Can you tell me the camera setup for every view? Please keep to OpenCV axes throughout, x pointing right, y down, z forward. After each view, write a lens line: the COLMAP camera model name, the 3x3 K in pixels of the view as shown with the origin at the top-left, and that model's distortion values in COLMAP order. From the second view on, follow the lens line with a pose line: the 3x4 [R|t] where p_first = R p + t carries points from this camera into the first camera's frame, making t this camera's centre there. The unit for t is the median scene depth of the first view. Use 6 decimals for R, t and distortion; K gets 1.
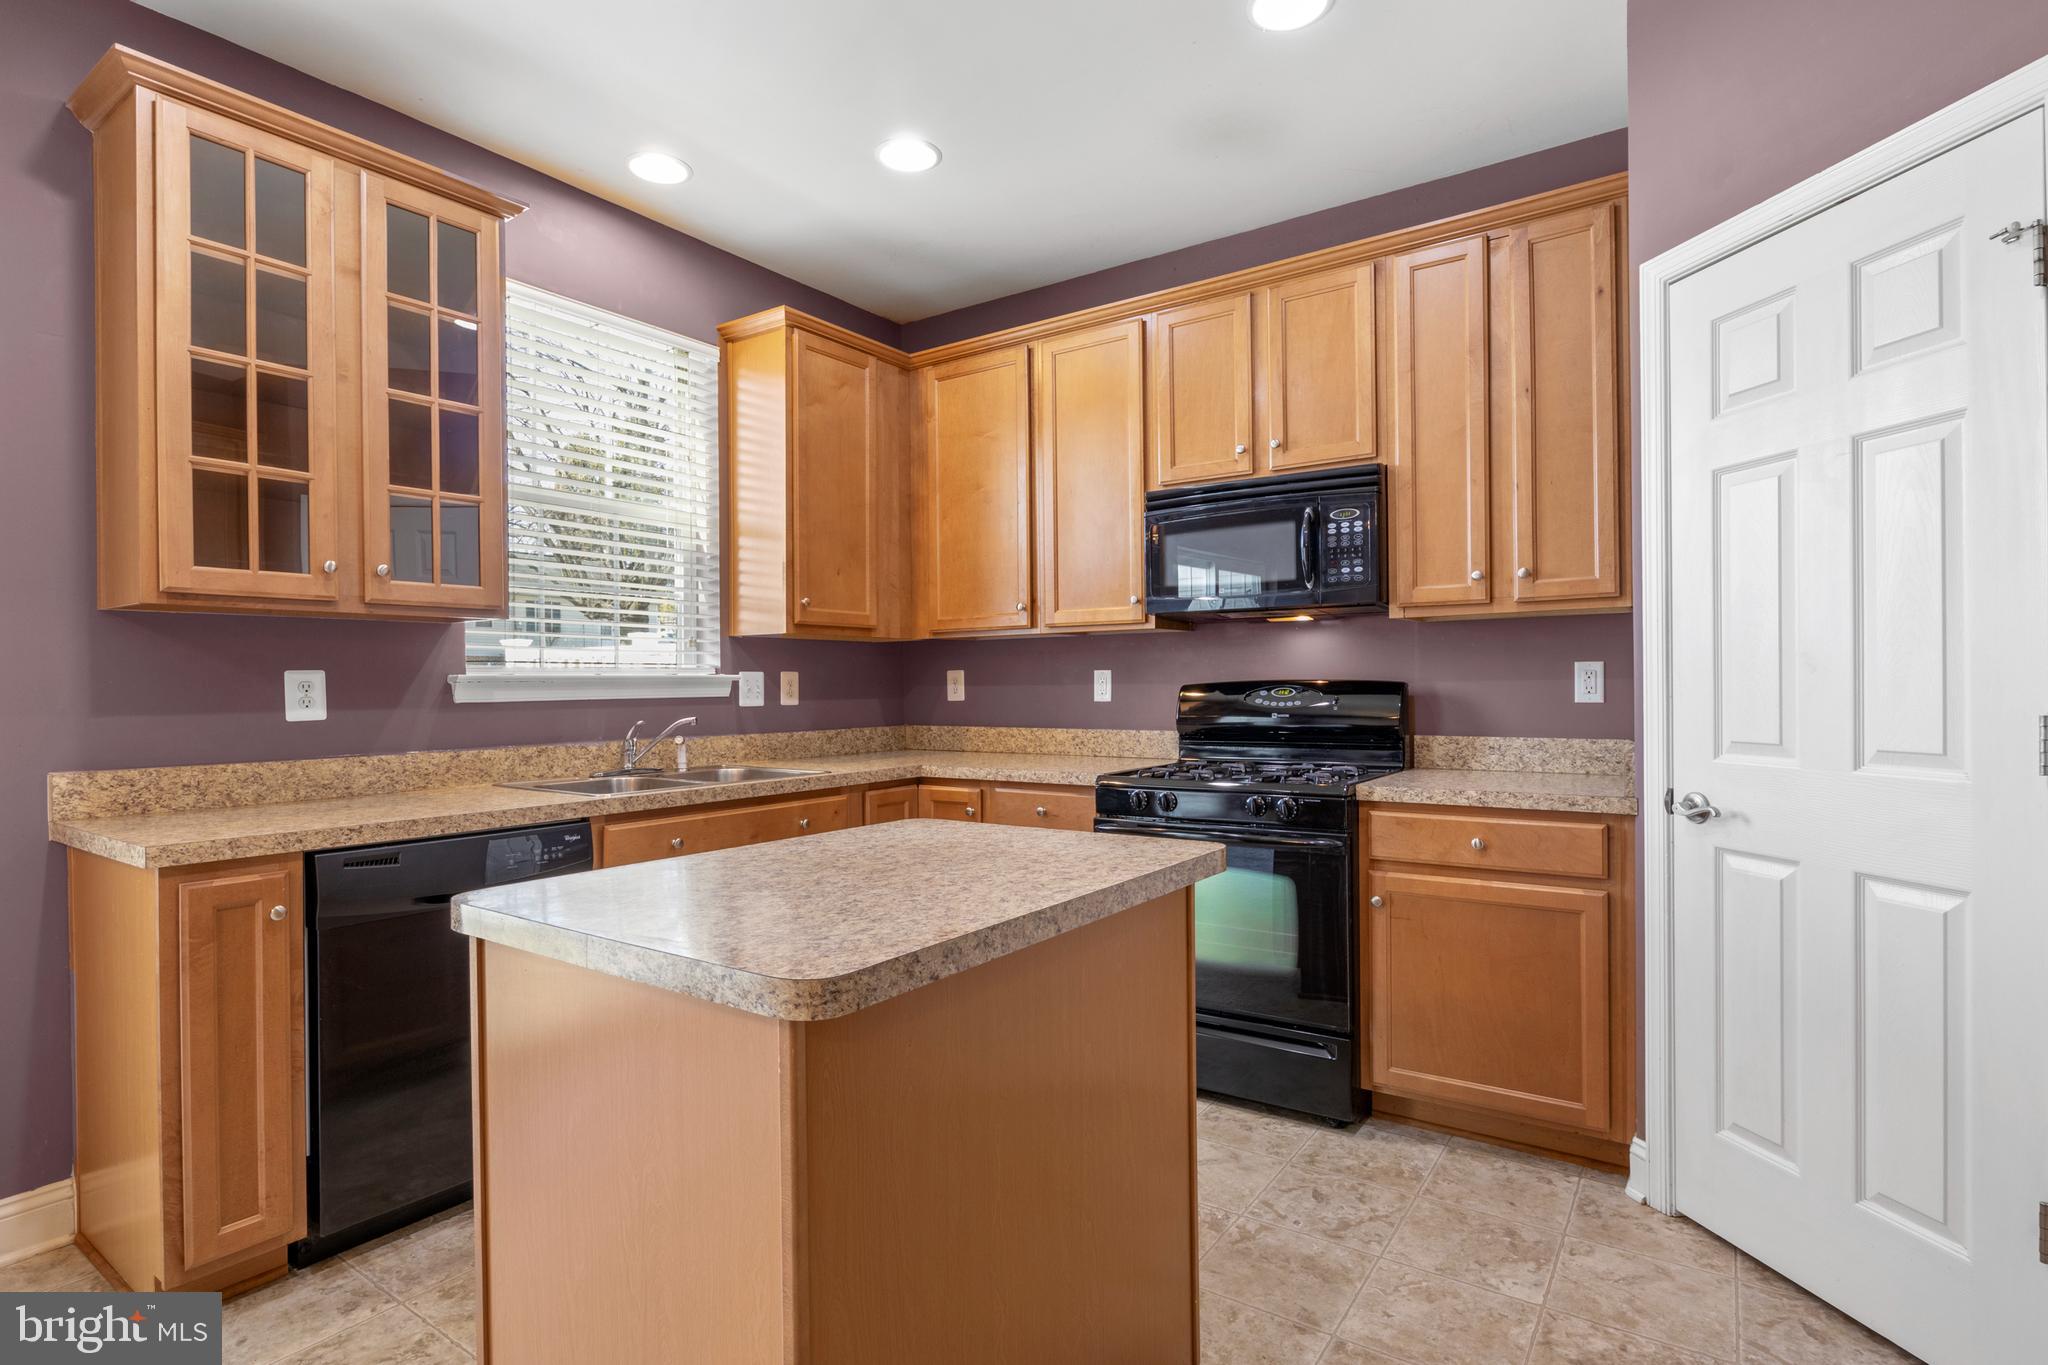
lens RADIAL K [[1018.1, 0, 1031.9], [0, 1018.1, 690.0], [0, 0, 1]] dist [-0.005535, -0.000934]
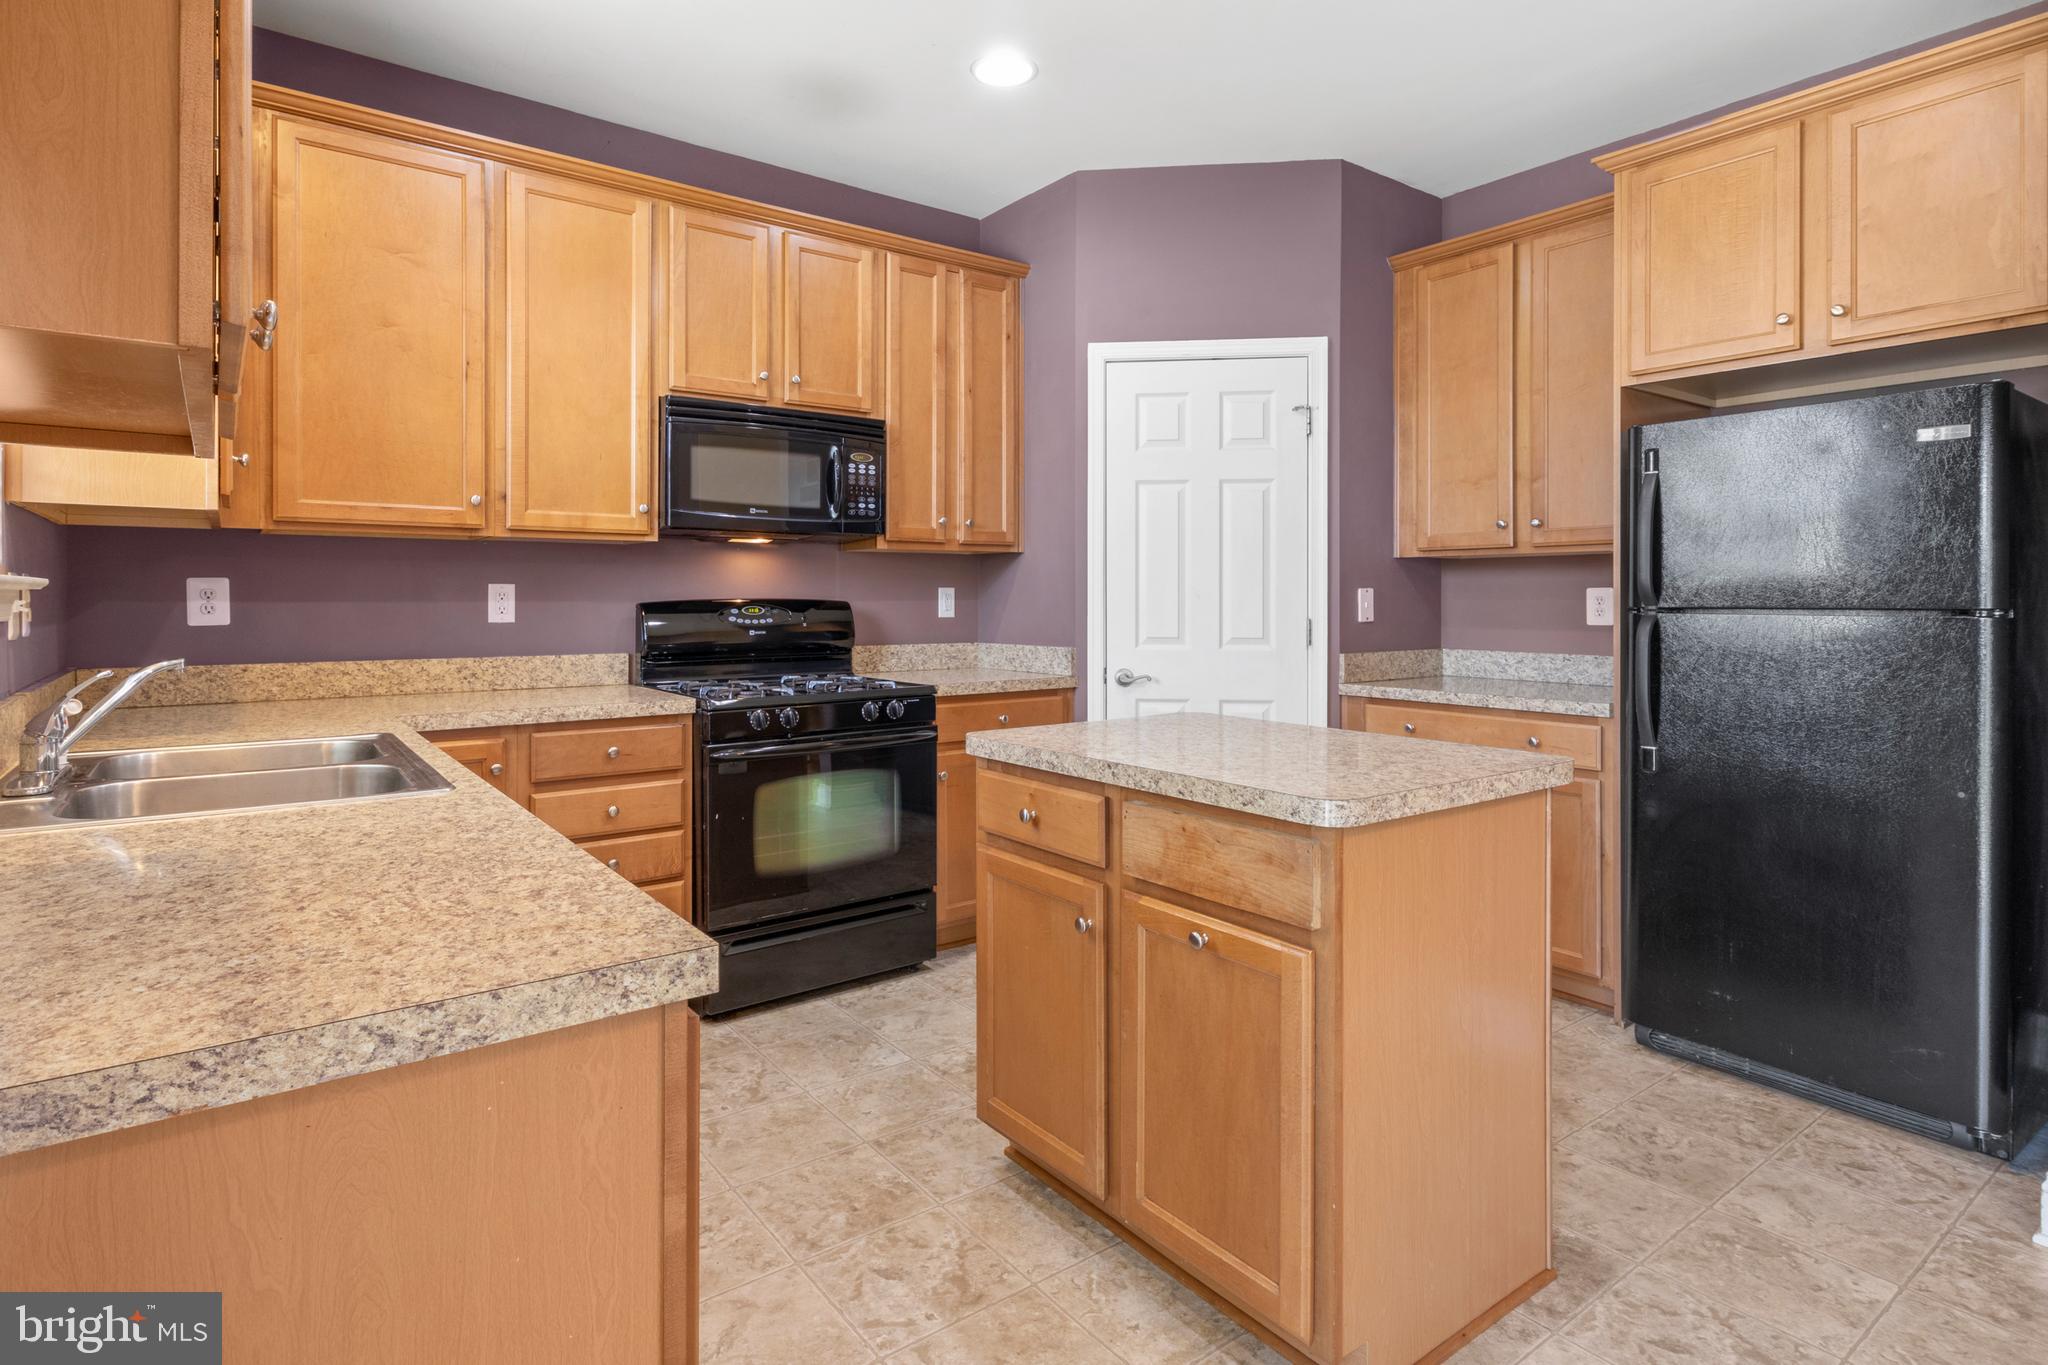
lens RADIAL K [[1062.8, 0, 1026.3], [0, 1062.8, 603.4], [0, 0, 1]] dist [0.006568, 0.000694]
pose [[0.316819, 0.004705, 0.948474, -0.873983], [0.000683, 0.999986, -0.005188, 0.001092], [-0.948486, 0.002291, 0.316812, 0.482241]]
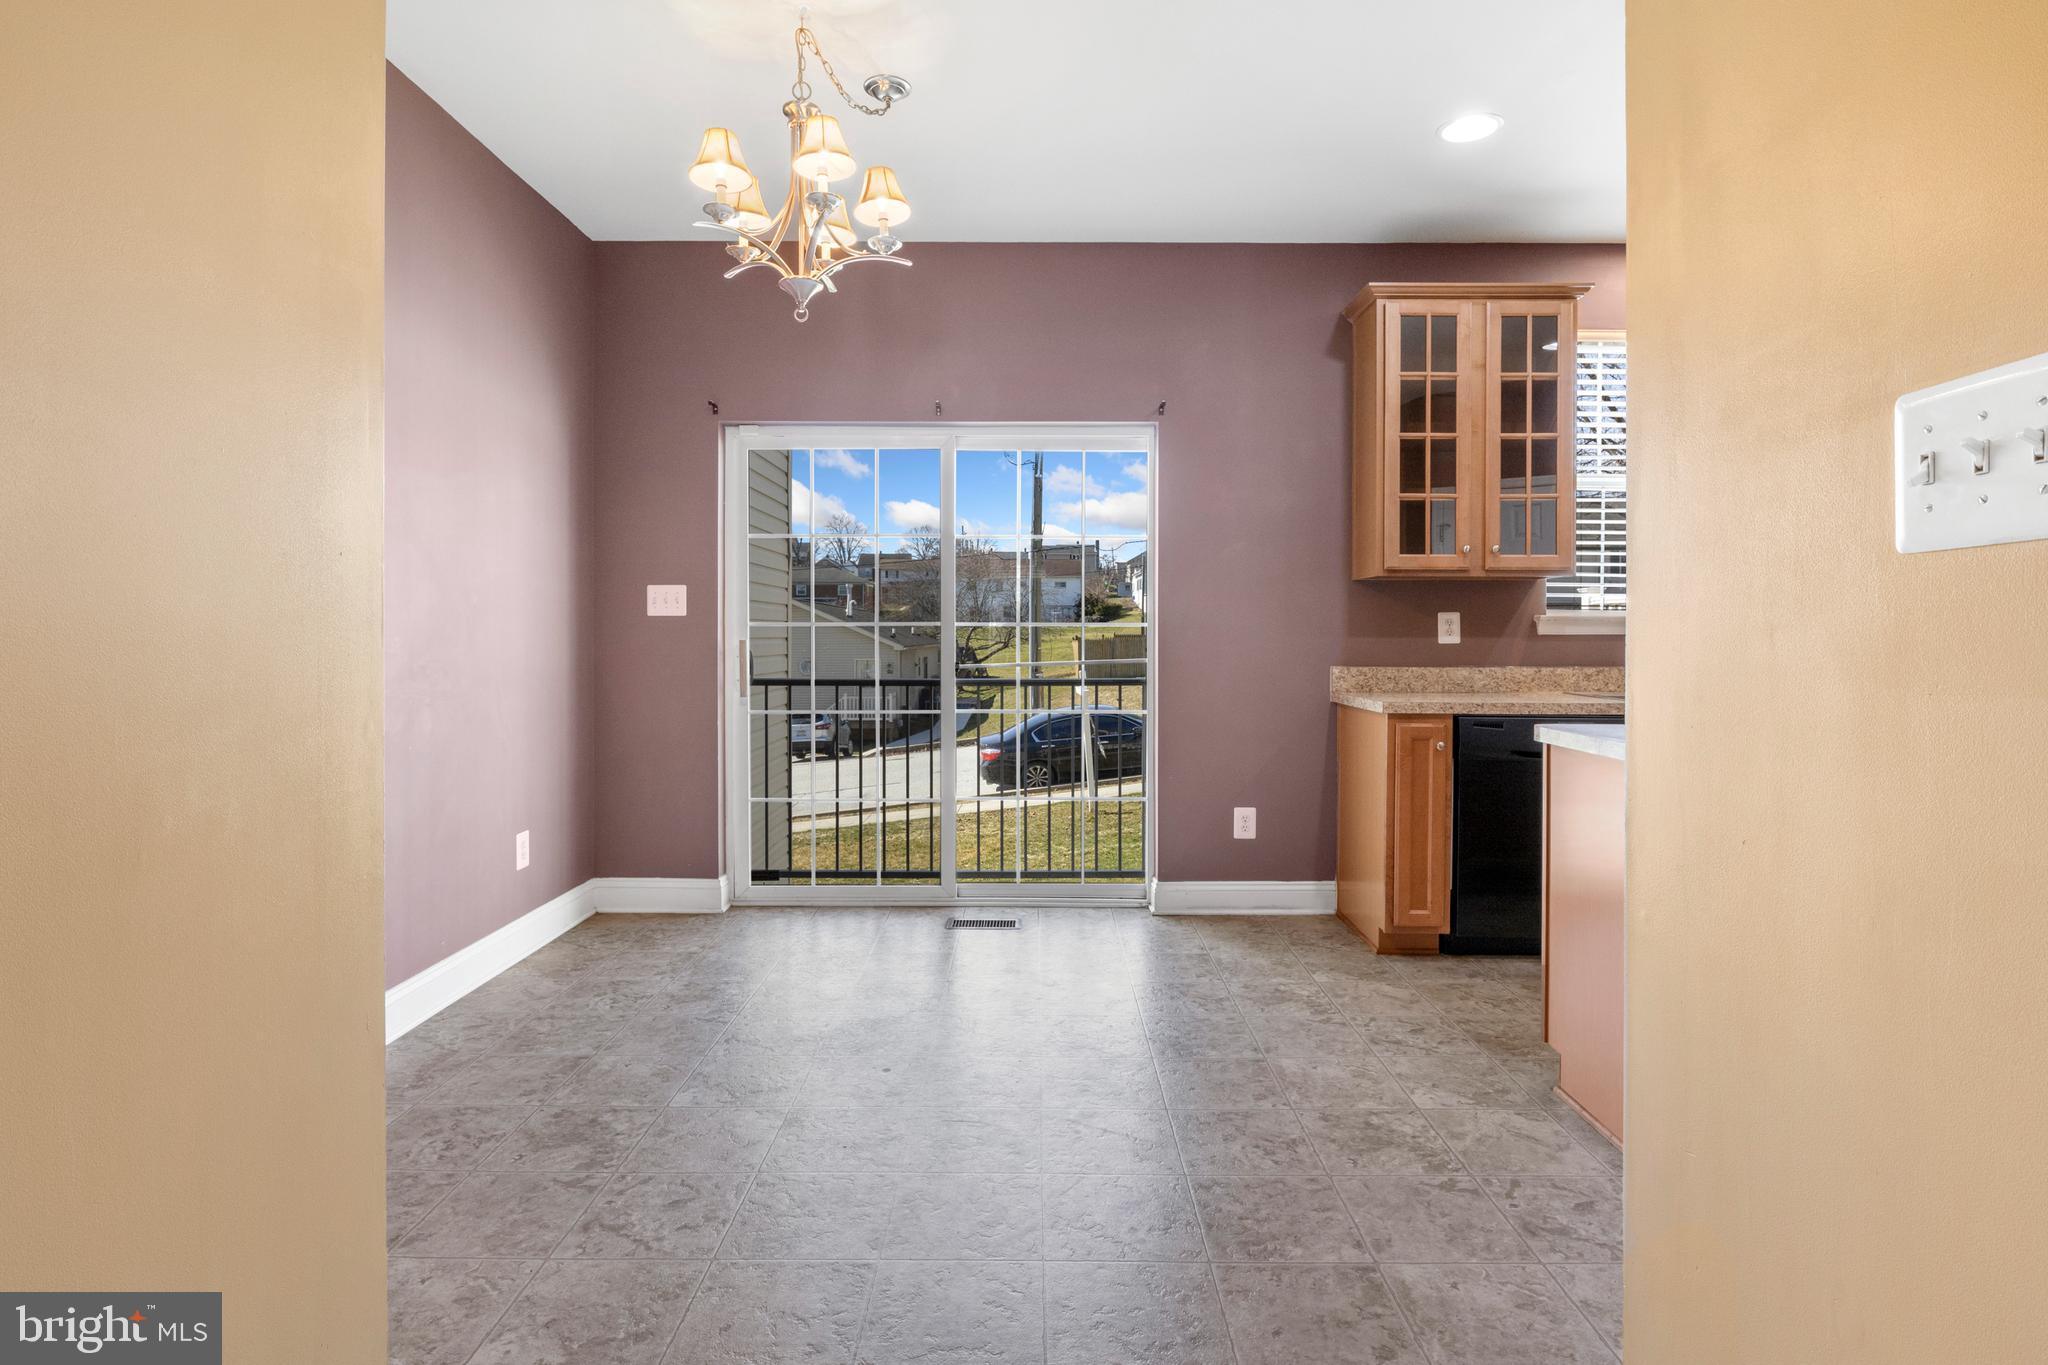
lens RADIAL K [[1038.2, 0, 1025.4], [0, 1038.2, 647.4], [0, 0, 1]] dist [-0.006278, -0.000799]
pose [[0.559857, 0.019293, -0.828365, 0.267077], [-0.011281, 0.999814, 0.015662, 0.017512], [0.828513, 0.000576, 0.559970, -0.468253]]
